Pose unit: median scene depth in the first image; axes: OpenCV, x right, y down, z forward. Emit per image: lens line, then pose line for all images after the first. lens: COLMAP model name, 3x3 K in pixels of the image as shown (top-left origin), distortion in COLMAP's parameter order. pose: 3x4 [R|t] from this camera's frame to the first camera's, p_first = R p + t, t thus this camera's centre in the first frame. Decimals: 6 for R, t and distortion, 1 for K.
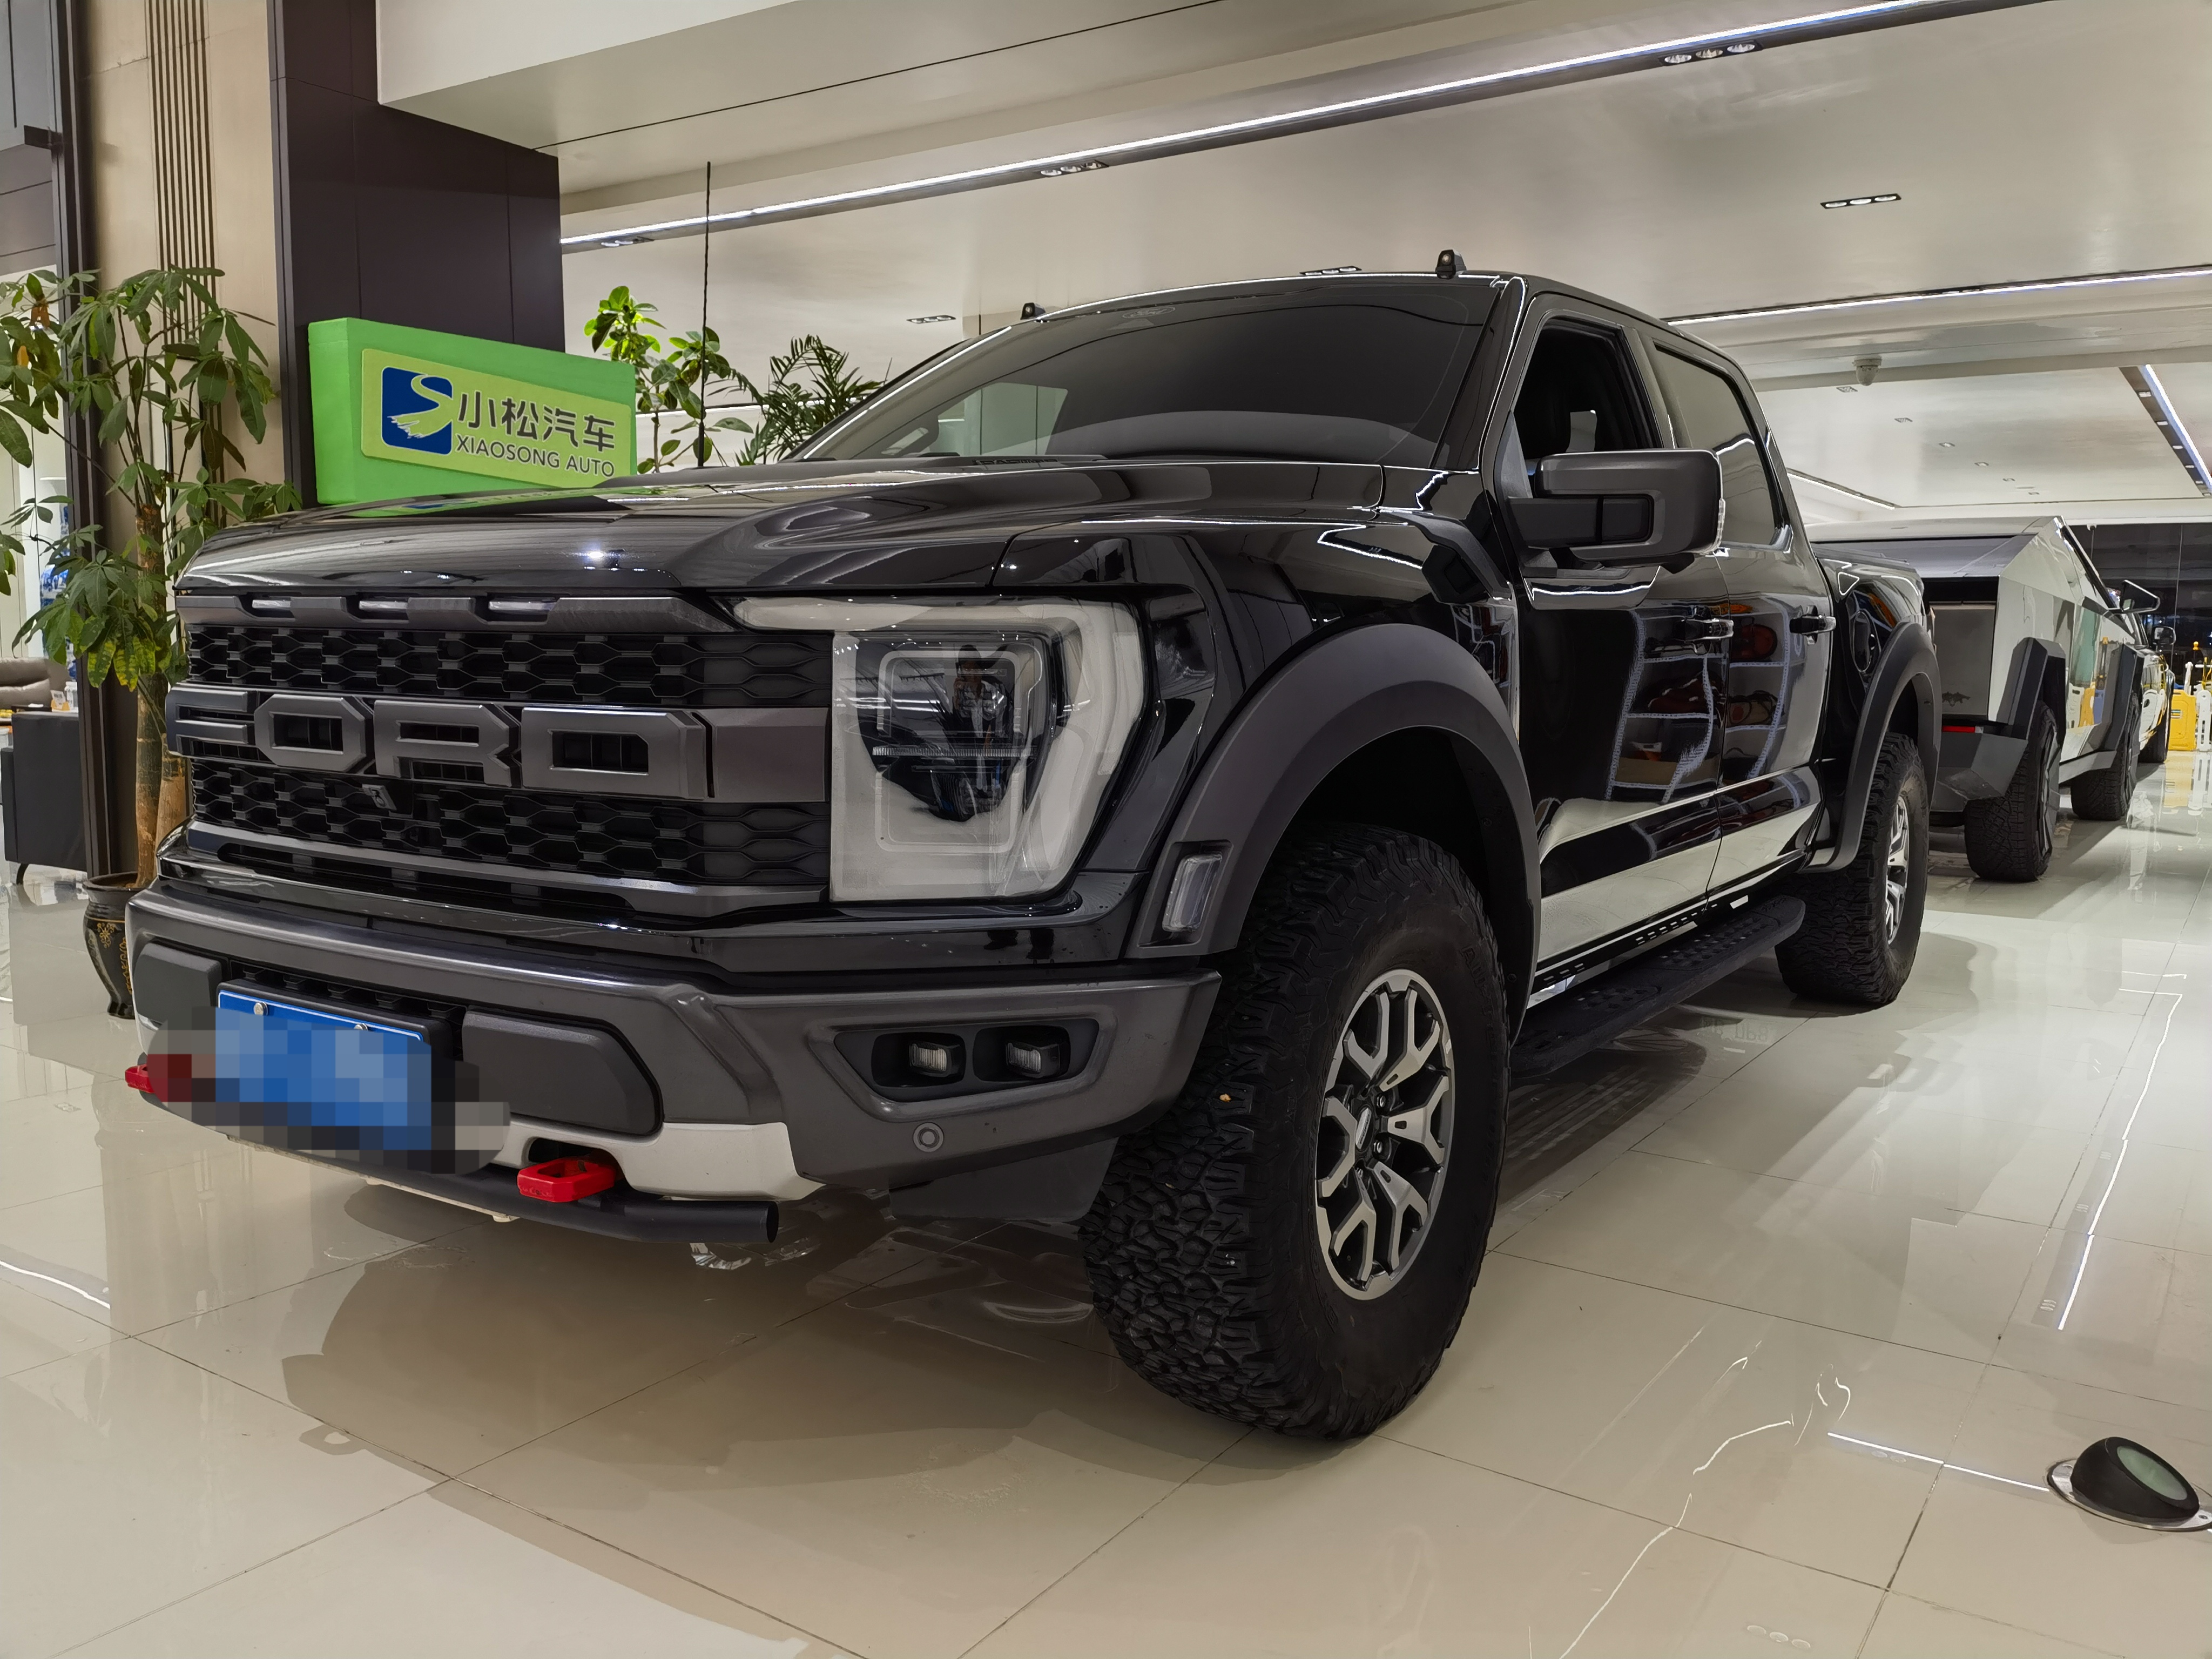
lens RADIAL K [[1824.7, 0, 1106.0], [0, 1824.7, 829.5], [0, 0, 1]] dist [-0.004504, -0.004279]
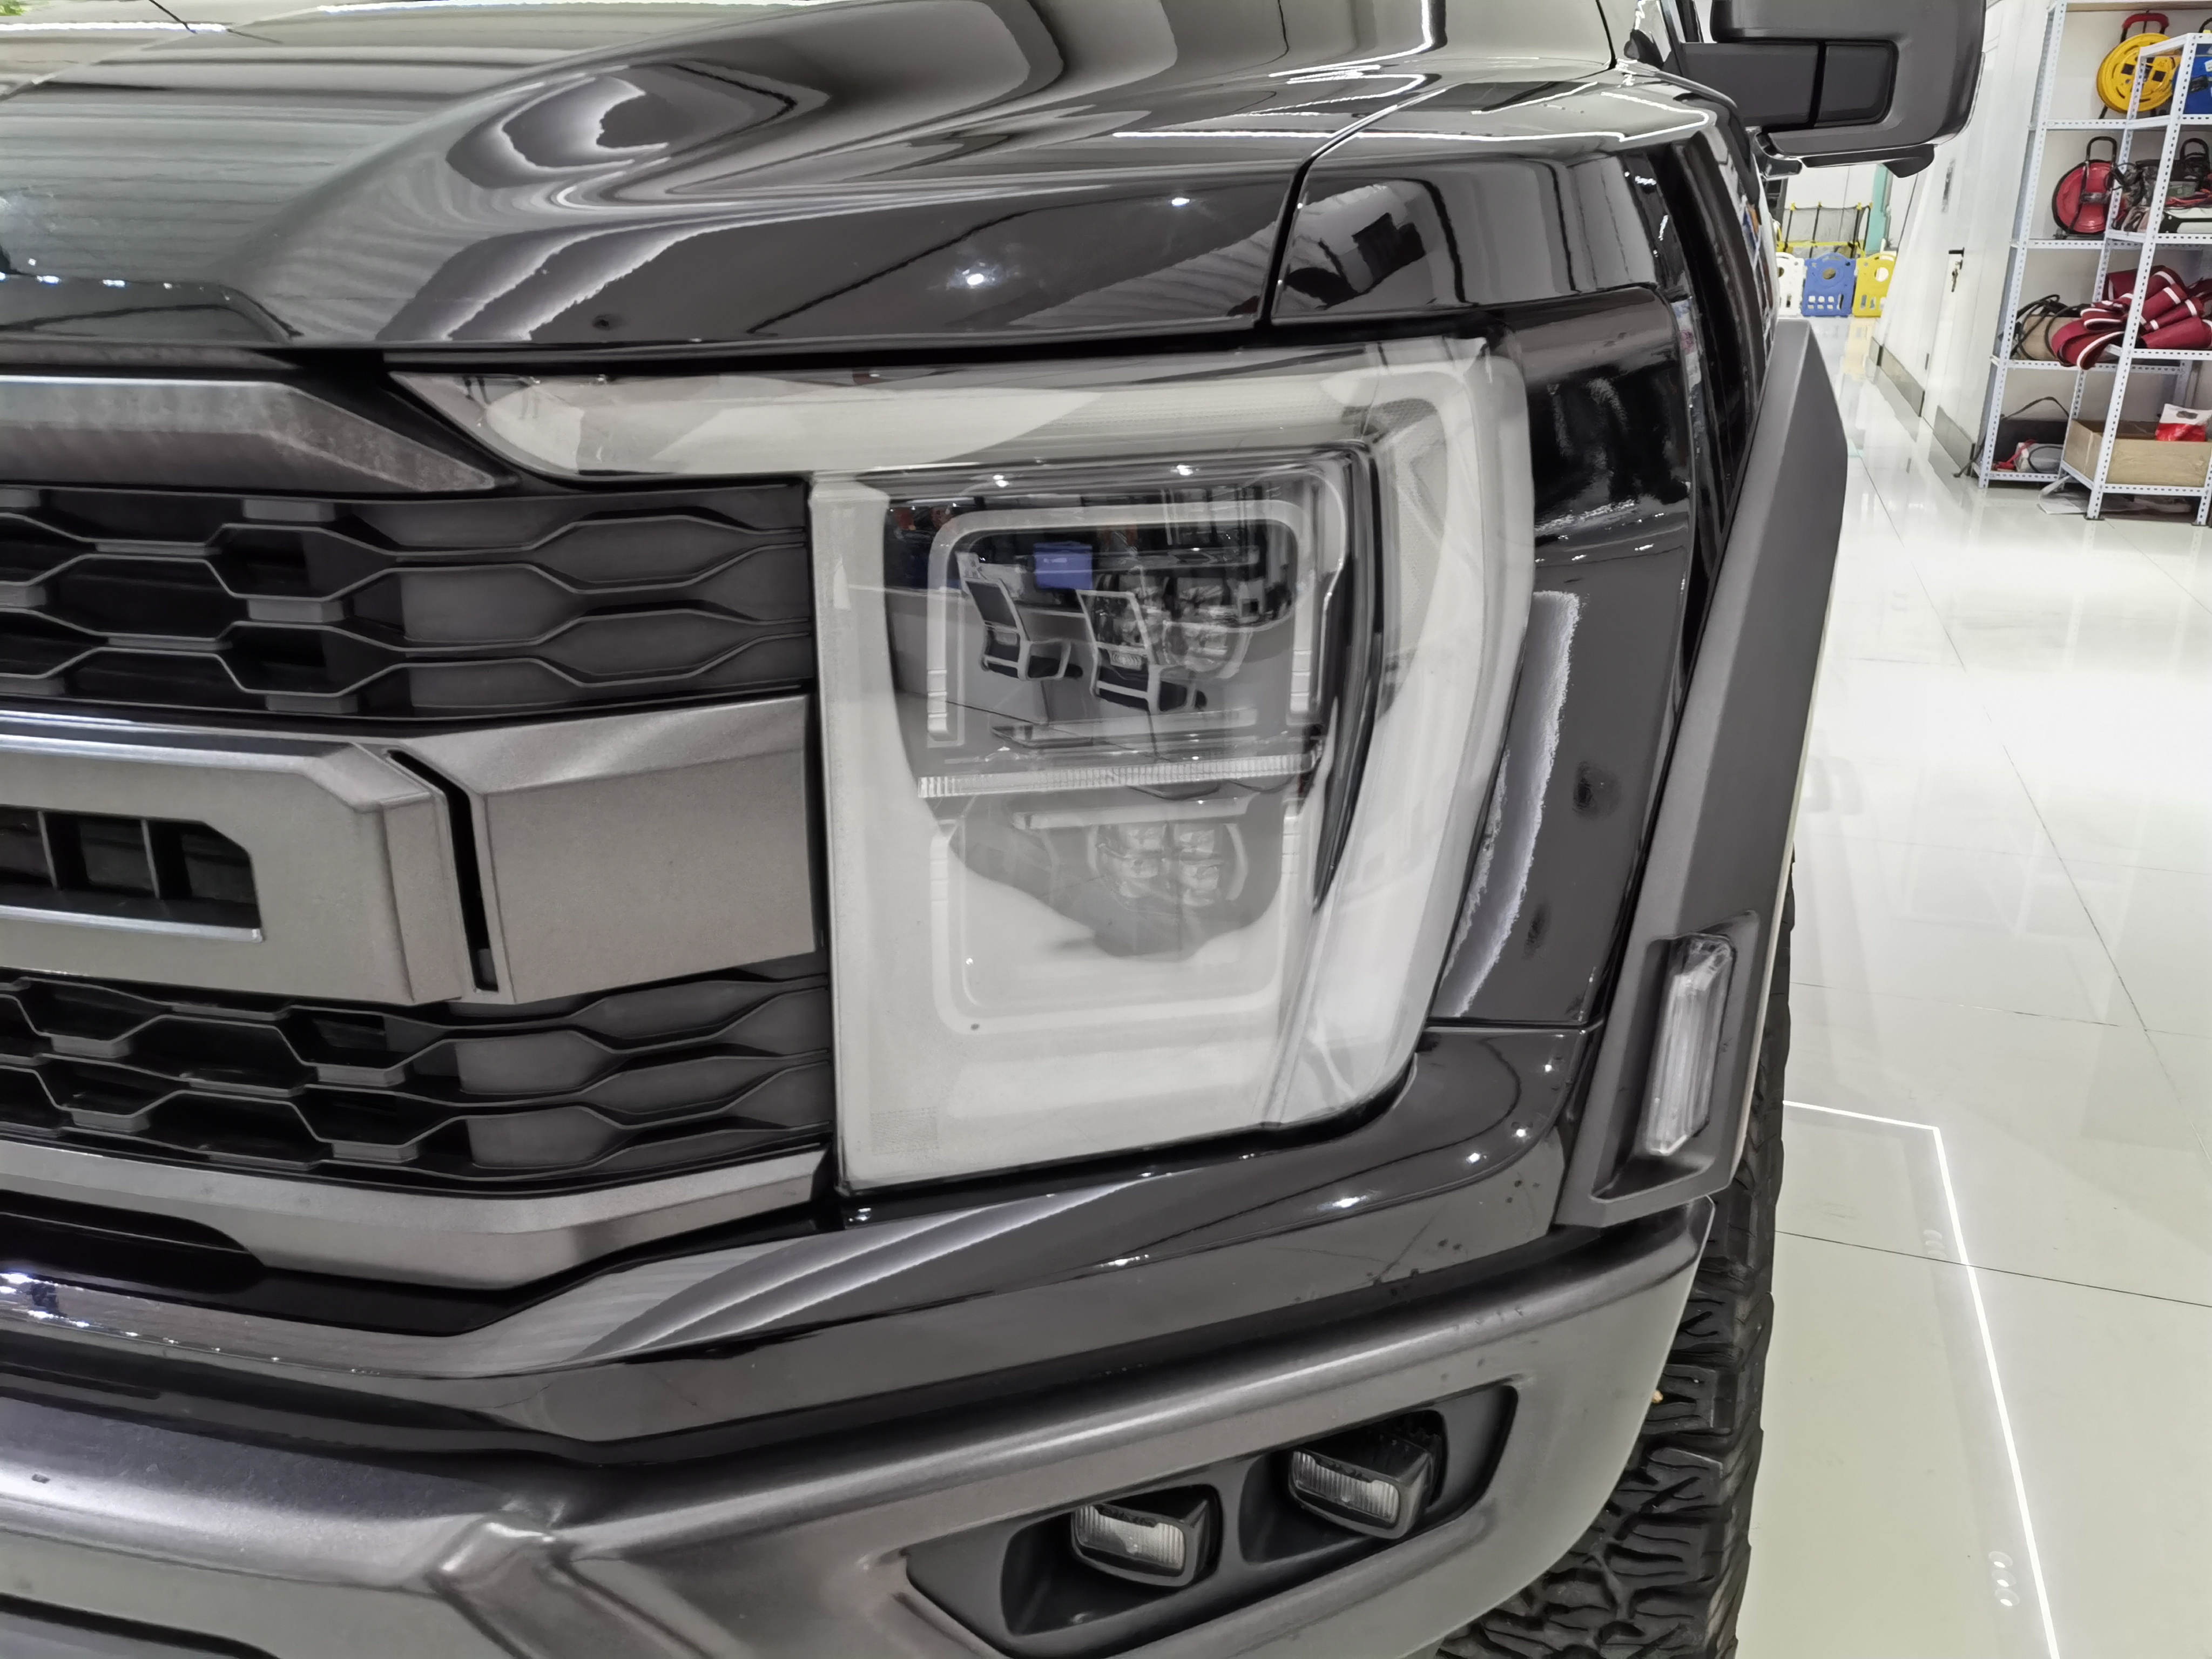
lens RADIAL K [[1718.2, 0, 1106.0], [0, 1718.2, 829.5], [0, 0, 1]] dist [0.059804, -0.003372]
pose [[0.962307, -0.098456, 0.253517, -0.178241], [0.032992, 0.967548, 0.250525, -0.119538], [-0.269956, -0.232718, 0.934326, 0.654845]]
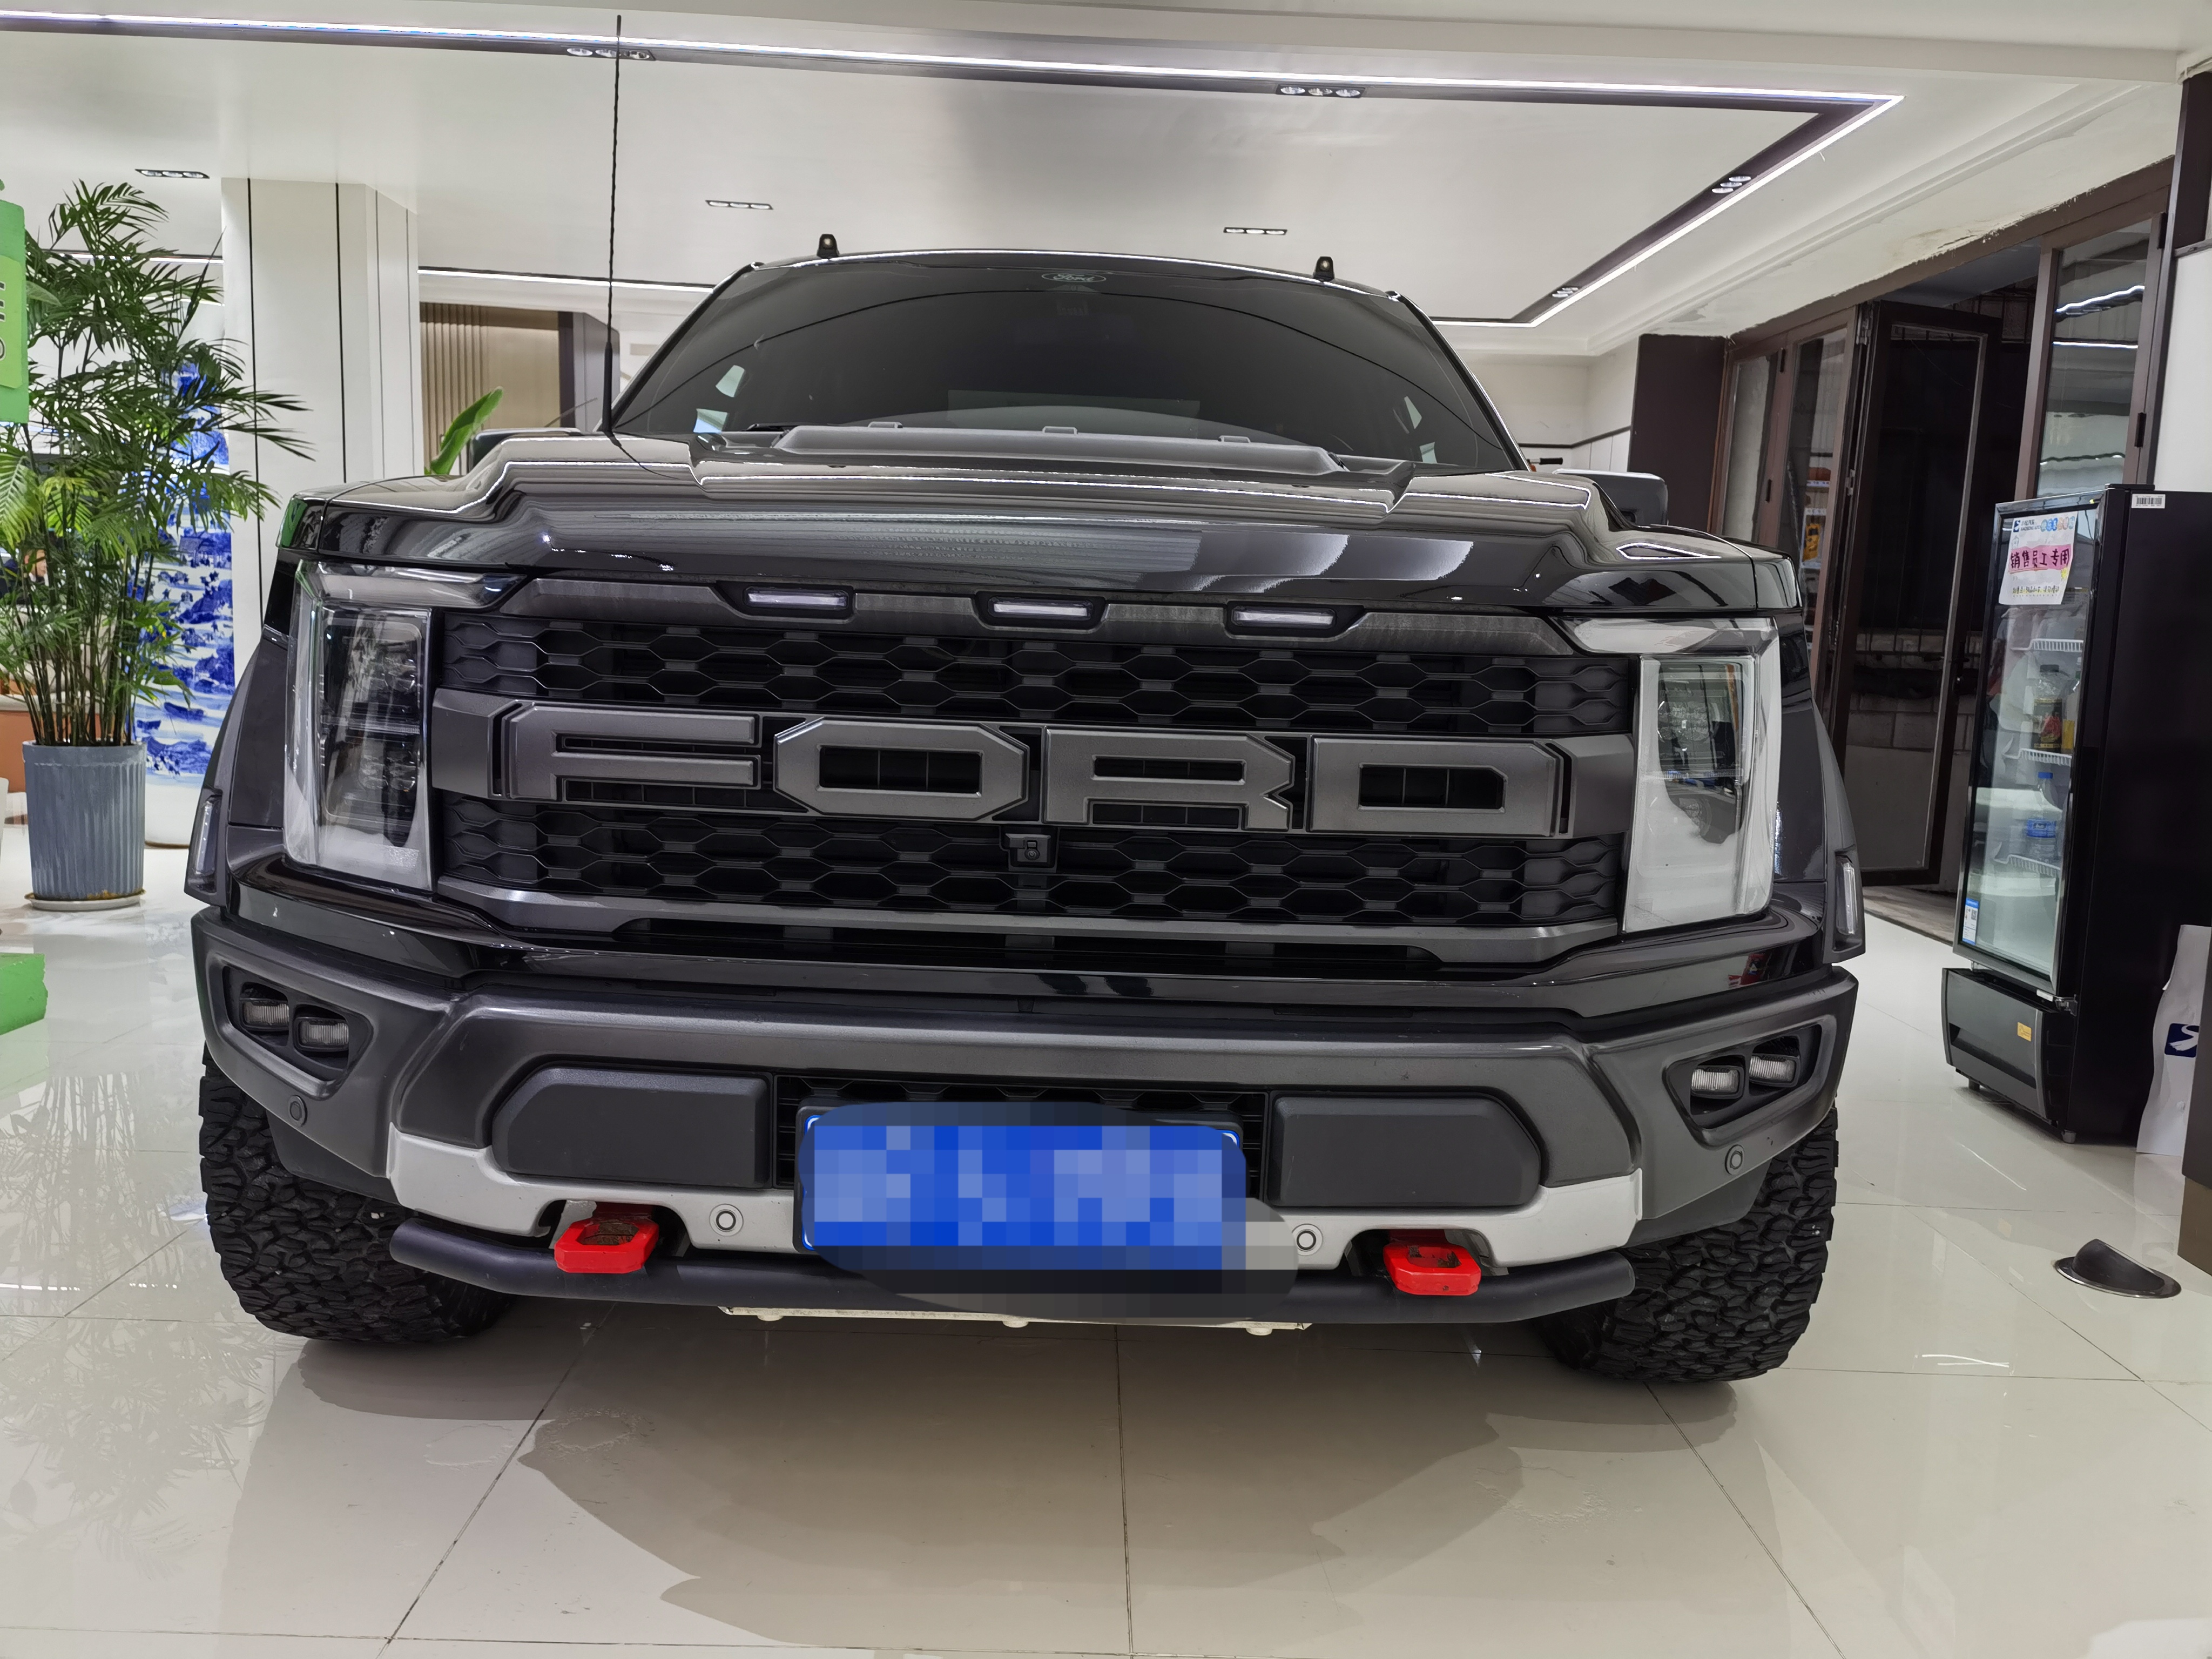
lens RADIAL K [[1674.5, 0, 1106.0], [0, 1674.5, 829.5], [0, 0, 1]] dist [0.003893, 0.000416]
pose [[0.831700, -0.062014, 0.551751, -0.852100], [0.032614, 0.997484, 0.062949, -0.078562], [-0.554266, -0.034360, 0.831630, 0.408809]]
